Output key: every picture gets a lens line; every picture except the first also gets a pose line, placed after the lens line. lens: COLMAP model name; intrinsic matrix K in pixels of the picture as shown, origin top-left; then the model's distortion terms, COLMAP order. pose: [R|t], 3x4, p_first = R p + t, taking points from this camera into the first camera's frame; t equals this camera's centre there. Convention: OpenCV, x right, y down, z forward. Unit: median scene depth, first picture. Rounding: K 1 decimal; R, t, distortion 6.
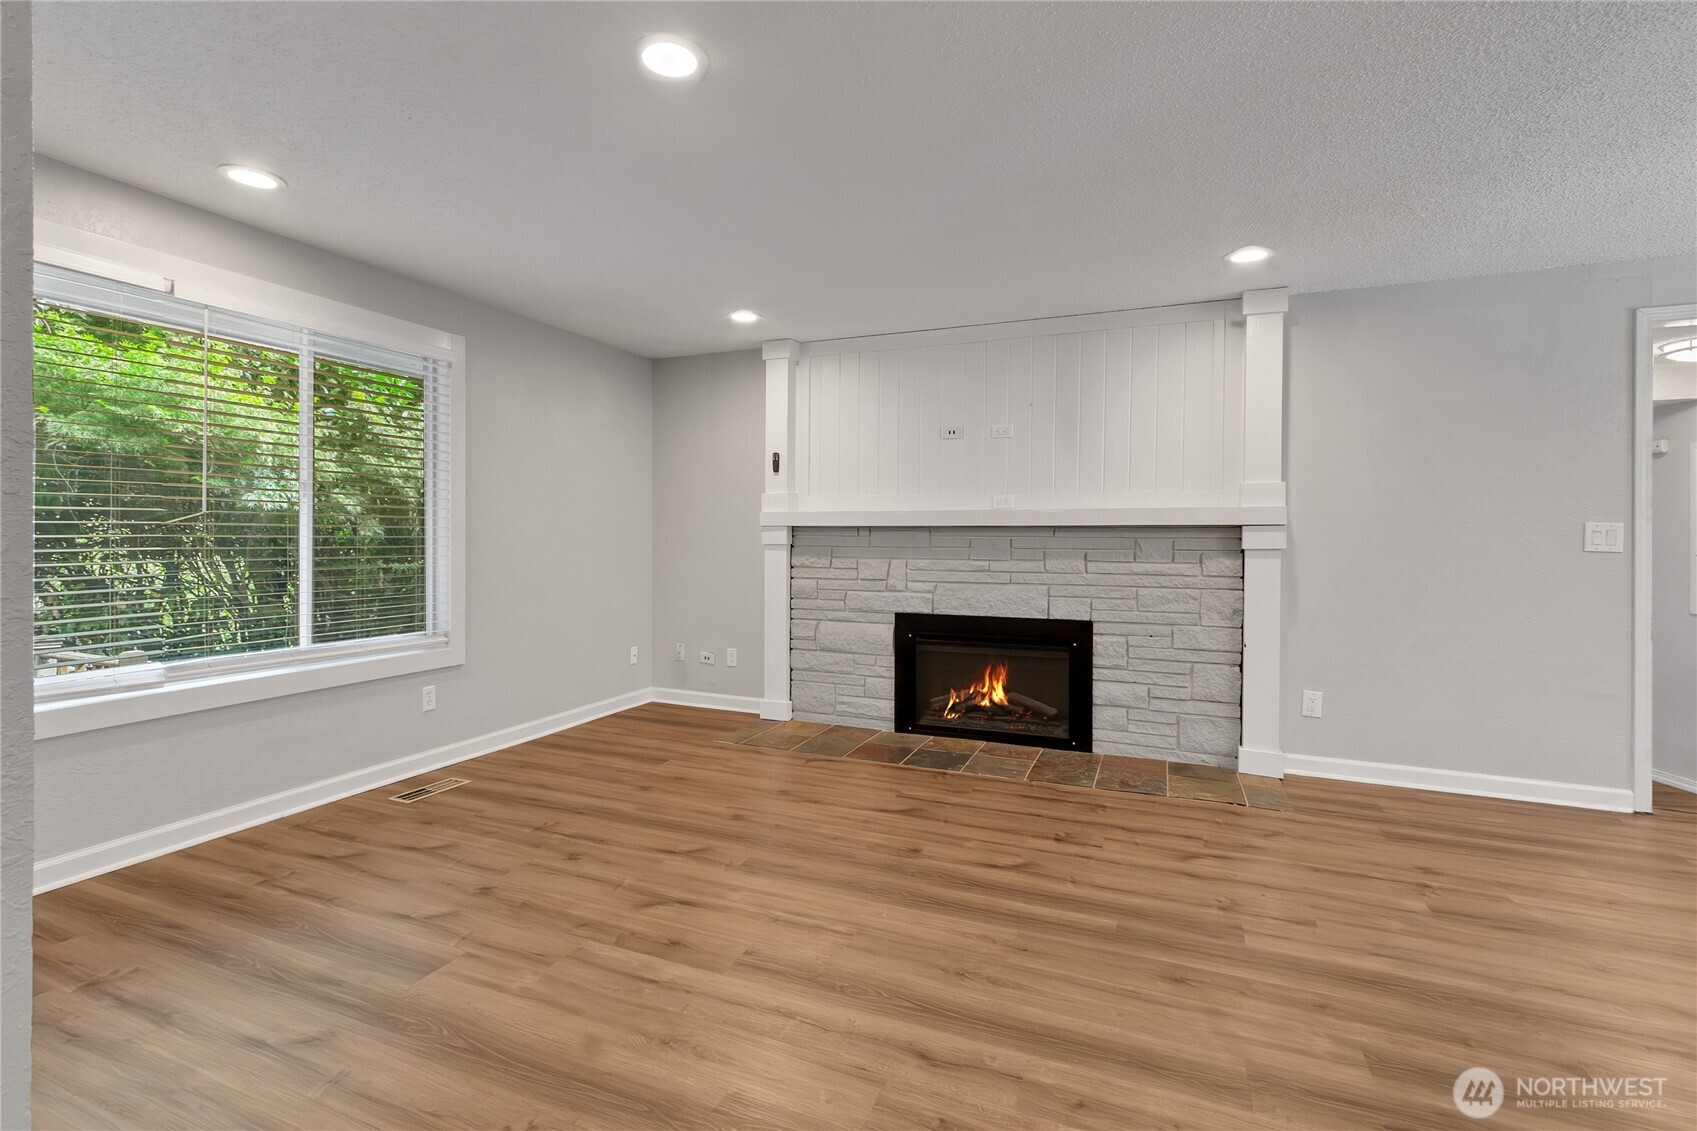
lens RADIAL K [[807.0, 0, 823.8], [0, 807.0, 532.3], [0, 0, 1]] dist [-0.005480, 0.000154]
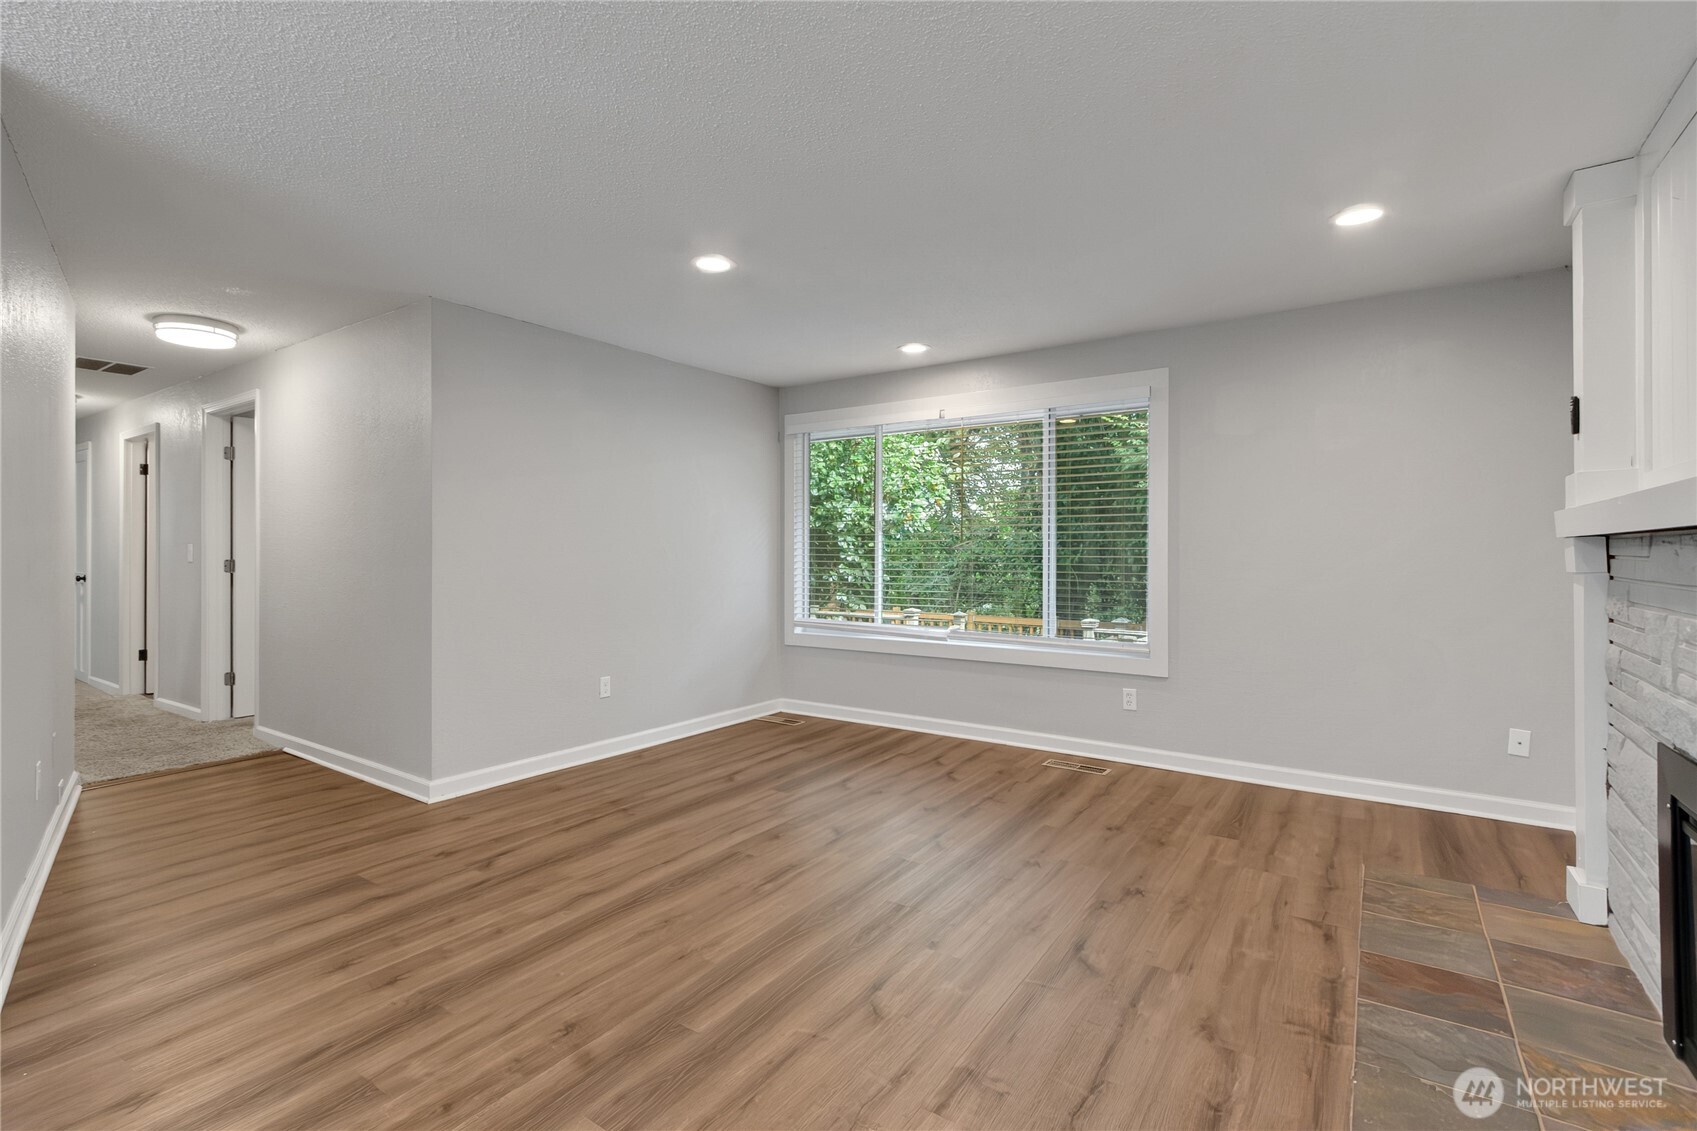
lens RADIAL K [[807.0, 0, 815.5], [0, 807.0, 552.1], [0, 0, 1]] dist [-0.005480, 0.000154]
pose [[-0.217060, -0.003405, -0.976152, 0.865524], [0.000443, 0.999993, -0.003586, 0.004047], [0.976158, -0.001211, -0.217057, 0.990455]]
